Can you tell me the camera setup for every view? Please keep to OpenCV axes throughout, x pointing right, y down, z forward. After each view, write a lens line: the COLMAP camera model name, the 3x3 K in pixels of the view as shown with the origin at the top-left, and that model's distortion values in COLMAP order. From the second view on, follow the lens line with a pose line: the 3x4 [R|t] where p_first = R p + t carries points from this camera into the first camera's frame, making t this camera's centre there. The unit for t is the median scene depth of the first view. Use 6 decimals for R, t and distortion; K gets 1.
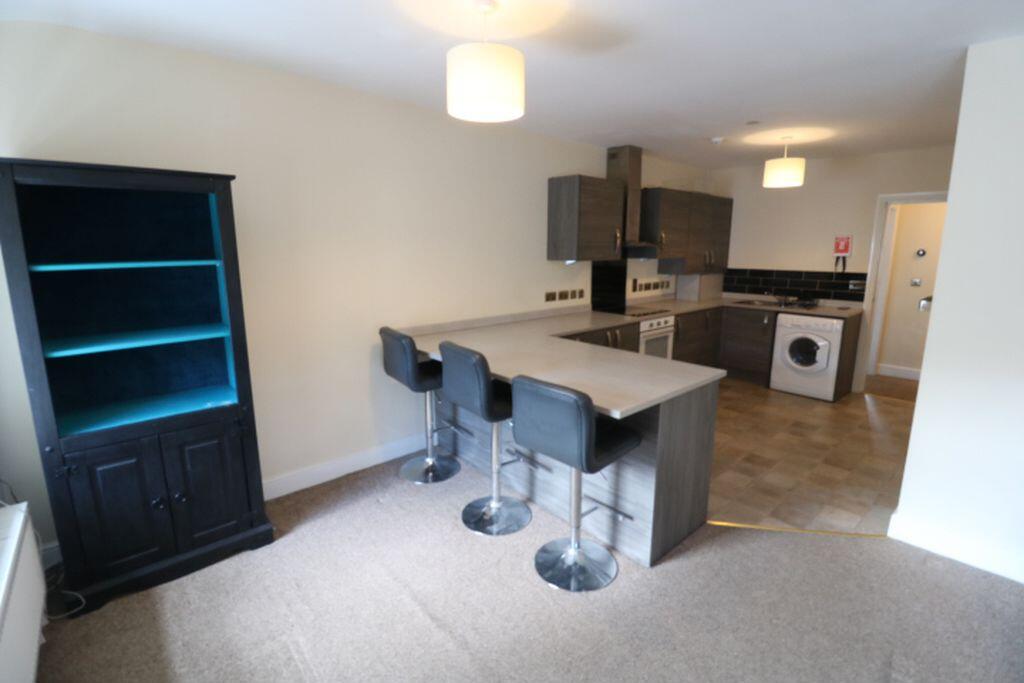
lens RADIAL K [[467.6, 0, 512.0], [0, 467.6, 333.0], [0, 0, 1]] dist [-0.010844, -0.007347]
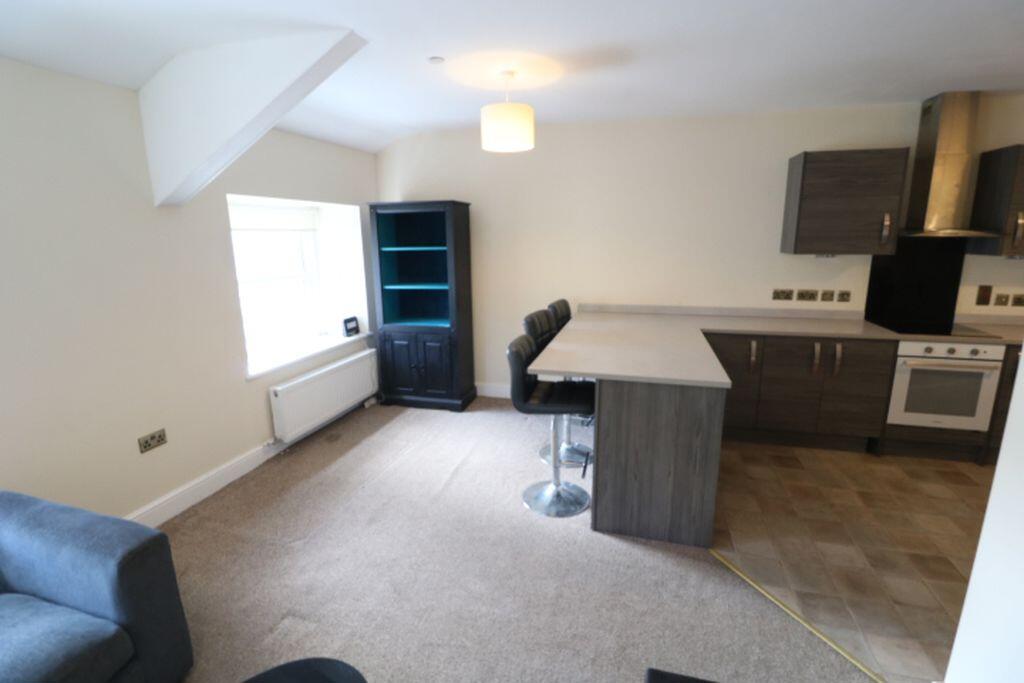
lens RADIAL K [[467.6, 0, 513.5], [0, 467.6, 339.8], [0, 0, 1]] dist [-0.010844, -0.007347]
pose [[0.539667, 0.175968, -0.823283, 0.498575], [-0.142418, 0.982900, 0.116729, -0.022734], [0.829745, 0.054256, 0.555499, 0.094777]]
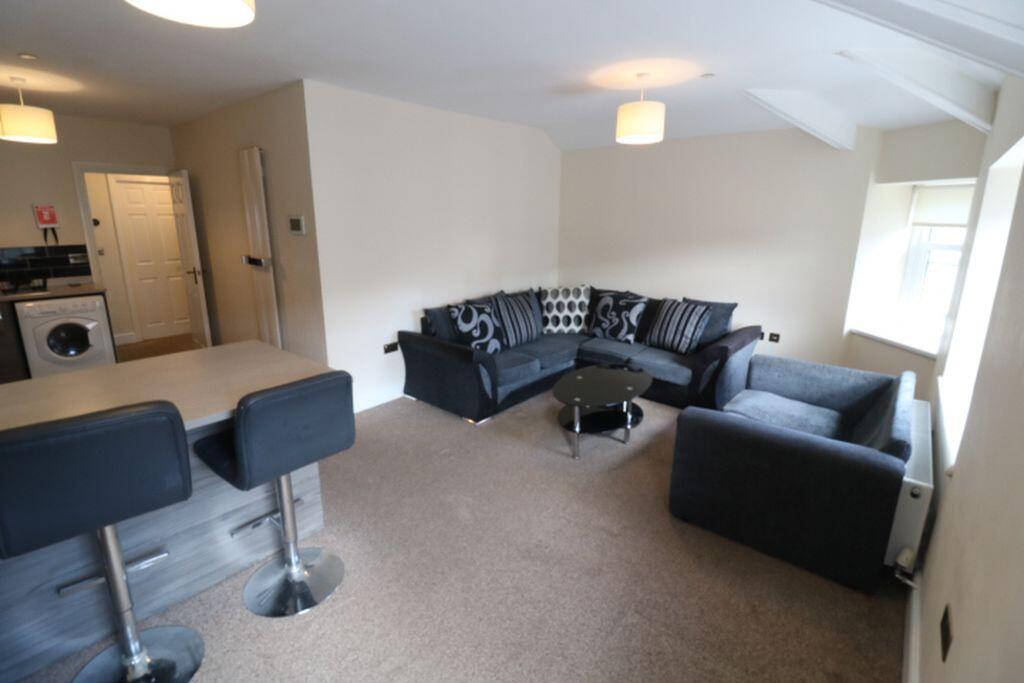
lens RADIAL K [[467.6, 0, 516.6], [0, 467.6, 335.3], [0, 0, 1]] dist [-0.010844, -0.007347]
pose [[-0.147605, -0.239149, 0.959698, -0.322525], [0.168923, 0.949974, 0.262706, -0.053706], [-0.974514, 0.200892, -0.099823, 0.283645]]
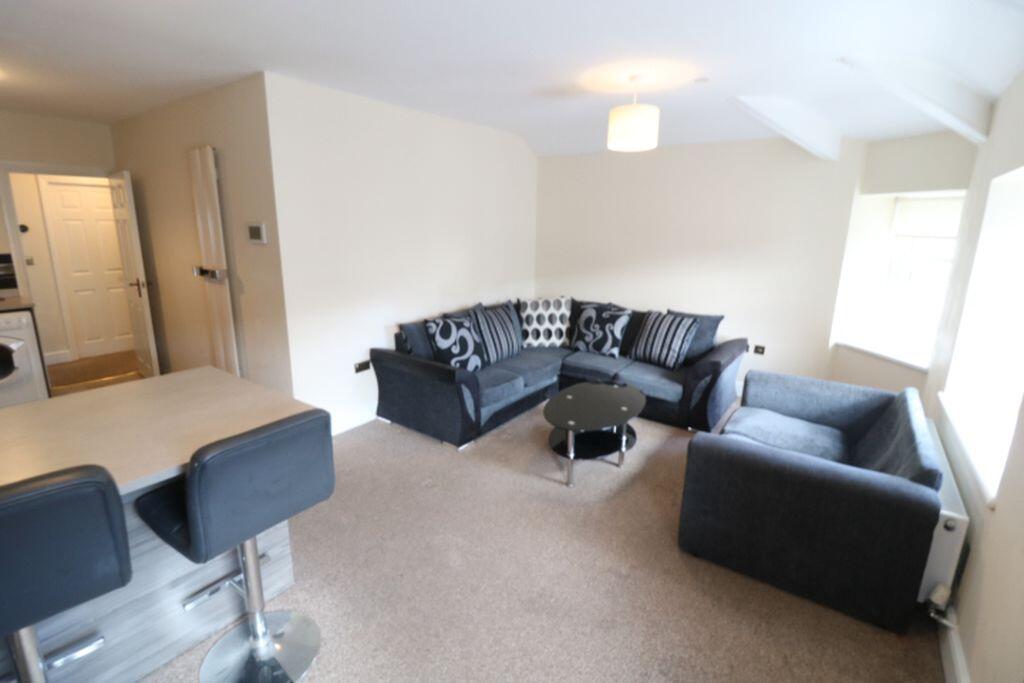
lens RADIAL K [[467.6, 0, 513.7], [0, 467.6, 337.1], [0, 0, 1]] dist [-0.010844, -0.007347]
pose [[-0.219145, -0.227023, 0.948913, -0.264252], [0.159643, 0.951104, 0.264416, -0.060759], [-0.962543, 0.209433, -0.172187, 0.306486]]
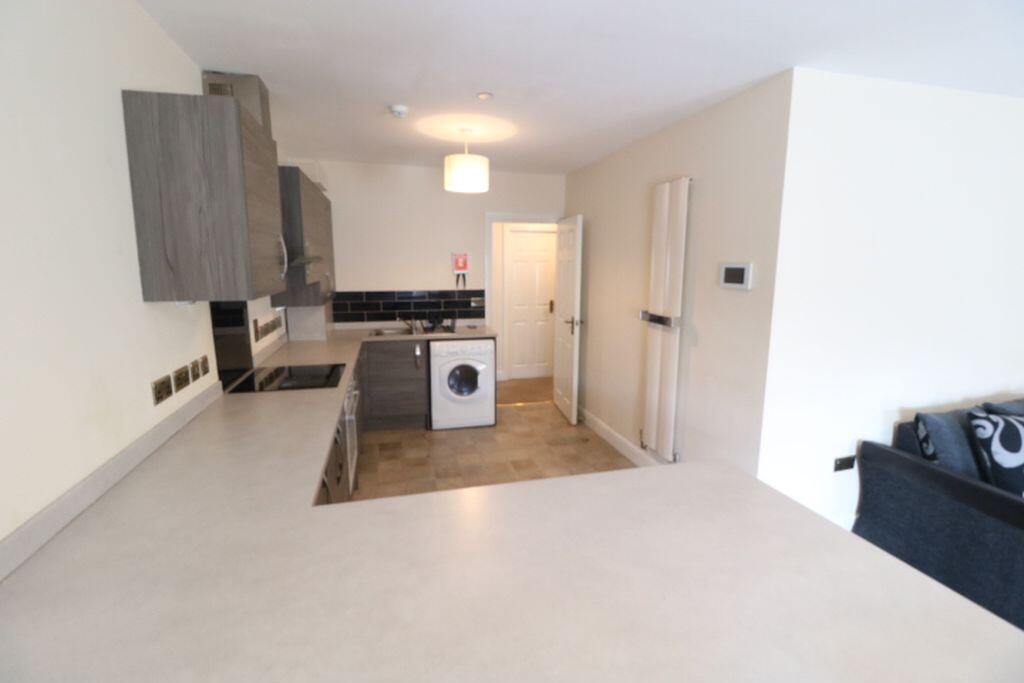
lens RADIAL K [[467.6, 0, 516.1], [0, 467.6, 342.0], [0, 0, 1]] dist [-0.010844, -0.007347]
pose [[0.455630, -0.147712, 0.877828, -0.115146], [0.157890, 0.983911, 0.083611, -0.095287], [-0.876055, 0.100504, 0.471621, 0.491557]]
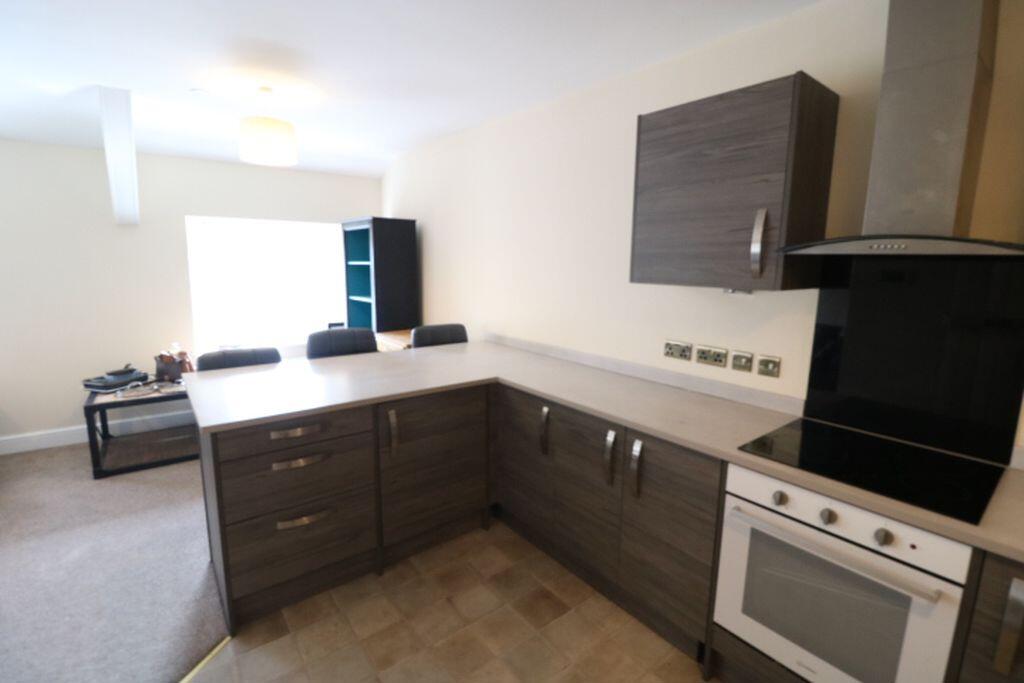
lens RADIAL K [[467.6, 0, 516.5], [0, 467.6, 339.8], [0, 0, 1]] dist [-0.010844, -0.007347]
pose [[-0.060132, 0.156813, -0.985796, 0.571017], [-0.203801, 0.964851, 0.165913, -0.129534], [0.977164, 0.210883, -0.026060, 0.762661]]
